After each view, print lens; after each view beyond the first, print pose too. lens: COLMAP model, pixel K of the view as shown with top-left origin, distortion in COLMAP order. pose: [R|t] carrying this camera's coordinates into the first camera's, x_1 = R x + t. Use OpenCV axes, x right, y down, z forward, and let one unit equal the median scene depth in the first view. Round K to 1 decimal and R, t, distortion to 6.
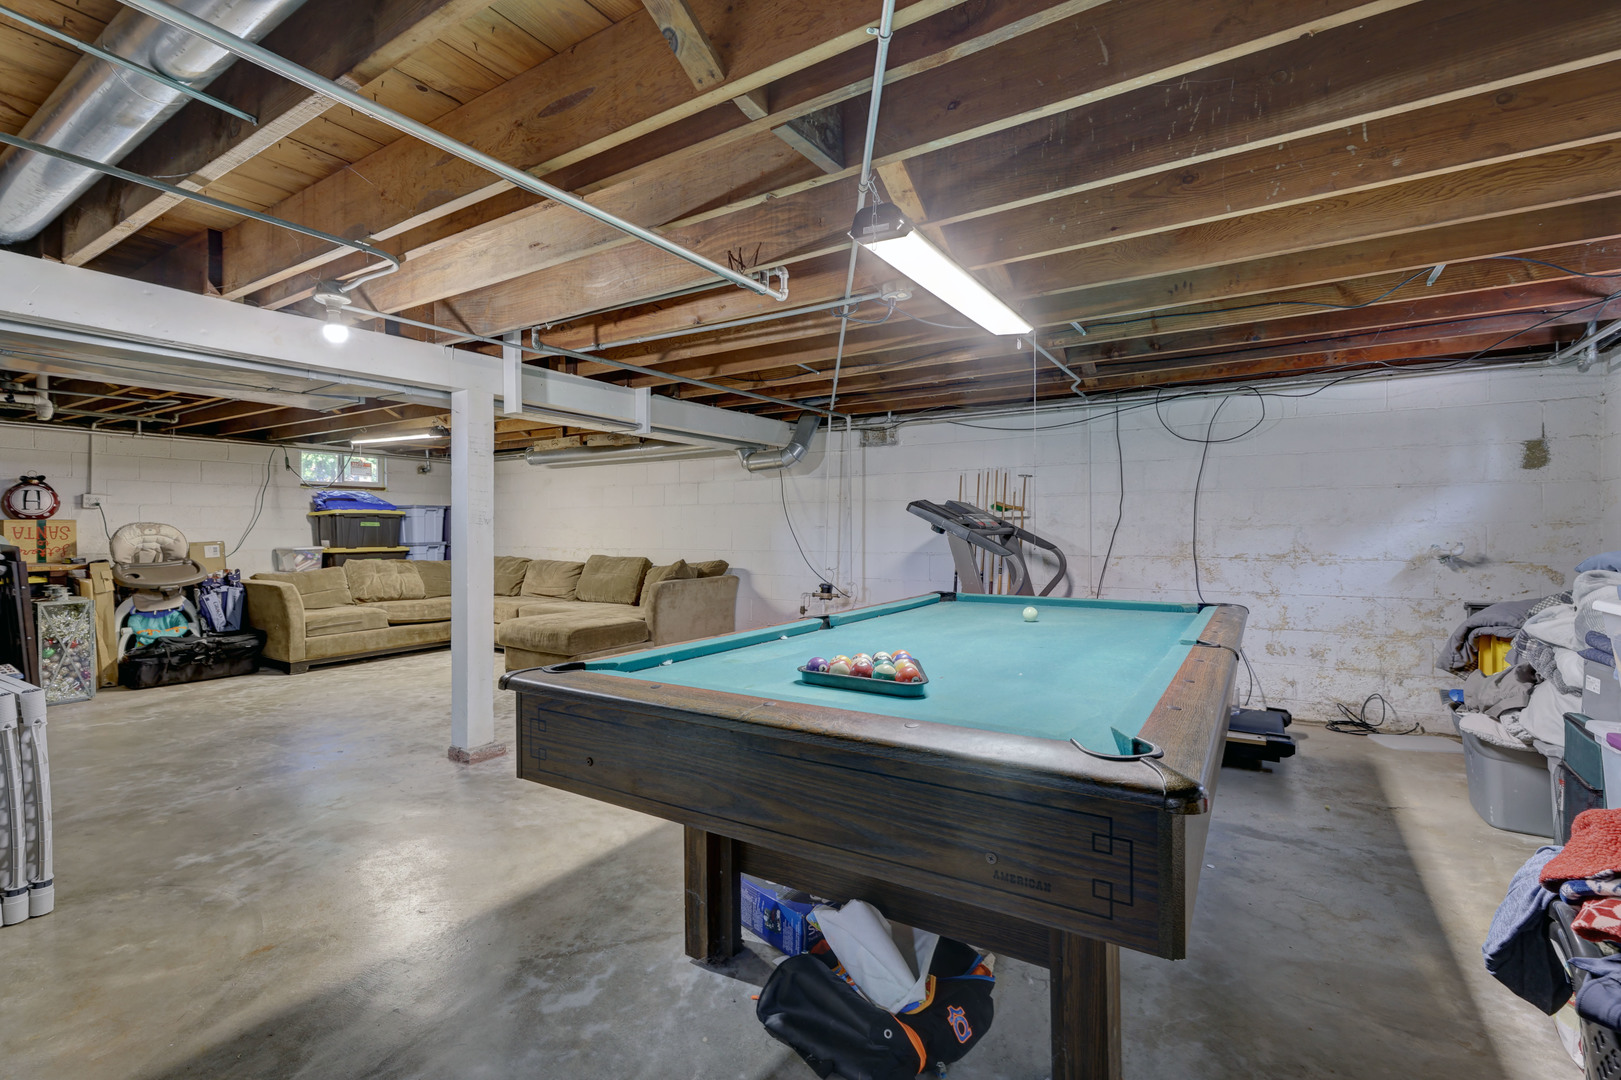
lens RADIAL K [[739.8, 0, 798.2], [0, 739.8, 531.5], [0, 0, 1]] dist [0.003025, 0.000420]
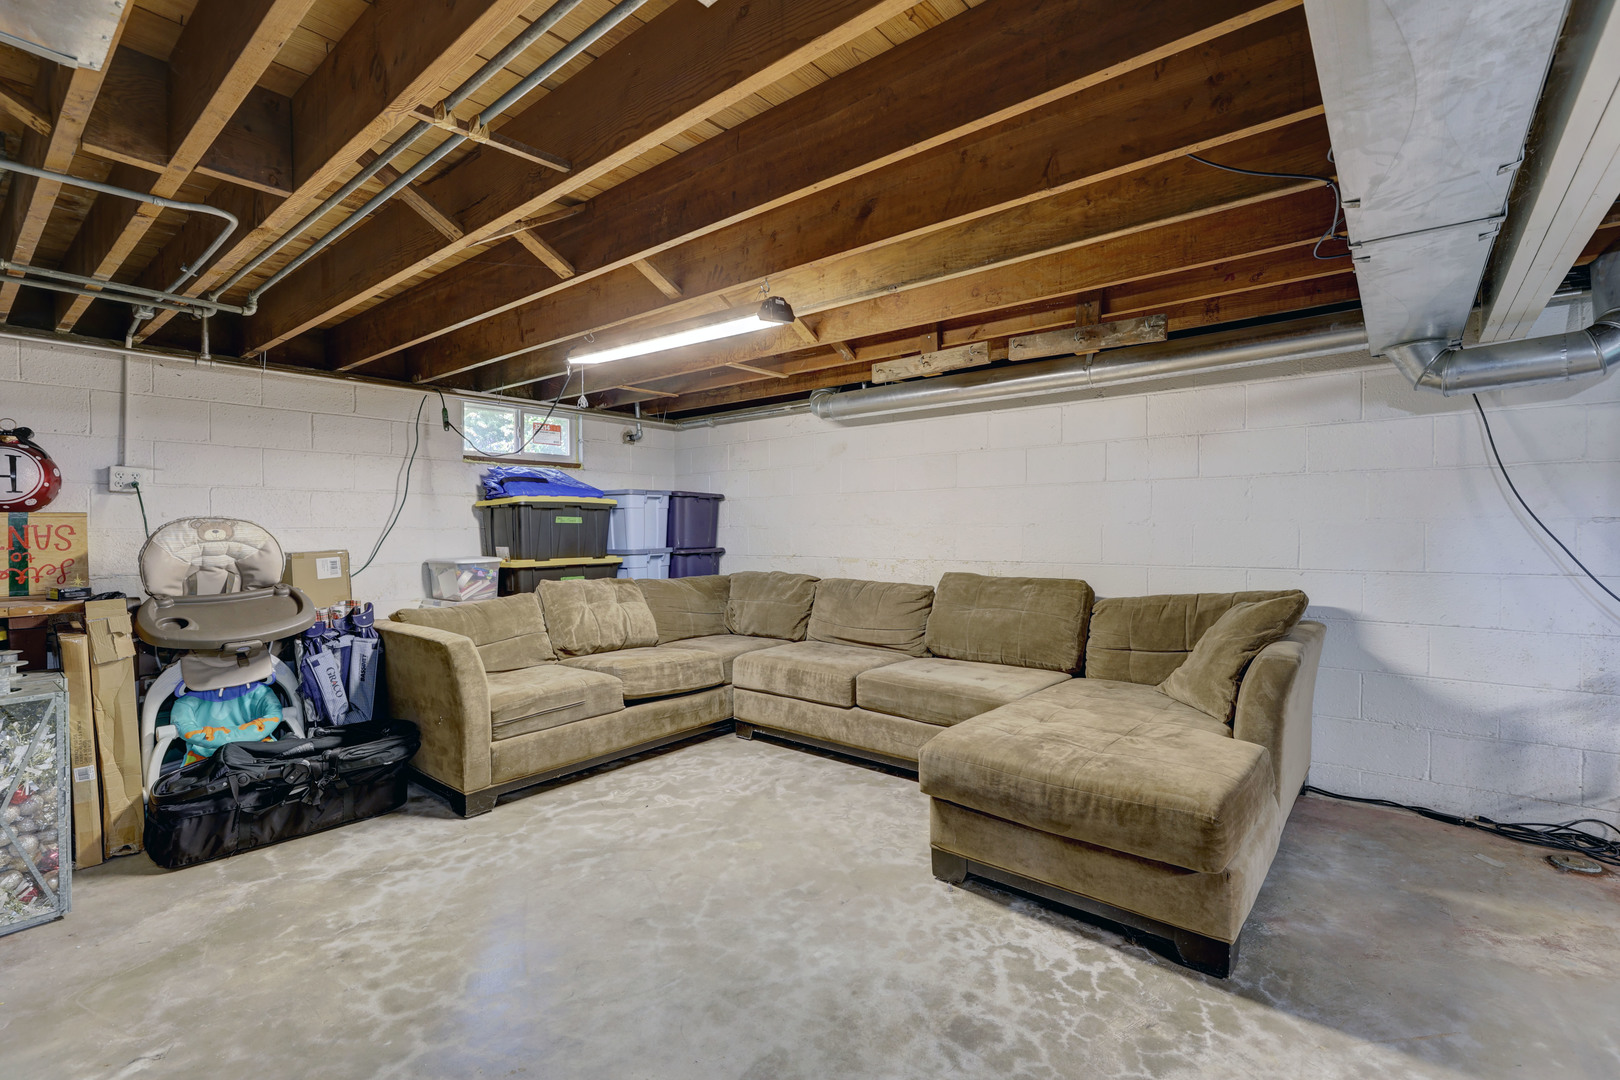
lens RADIAL K [[739.4, 0, 797.7], [0, 739.4, 531.5], [0, 0, 1]] dist [0.003025, 0.000420]
pose [[0.991710, -0.003119, -0.128462, -0.385960], [0.003447, 0.999991, 0.002332, -0.001671], [0.128454, -0.002756, 0.991712, 0.517495]]
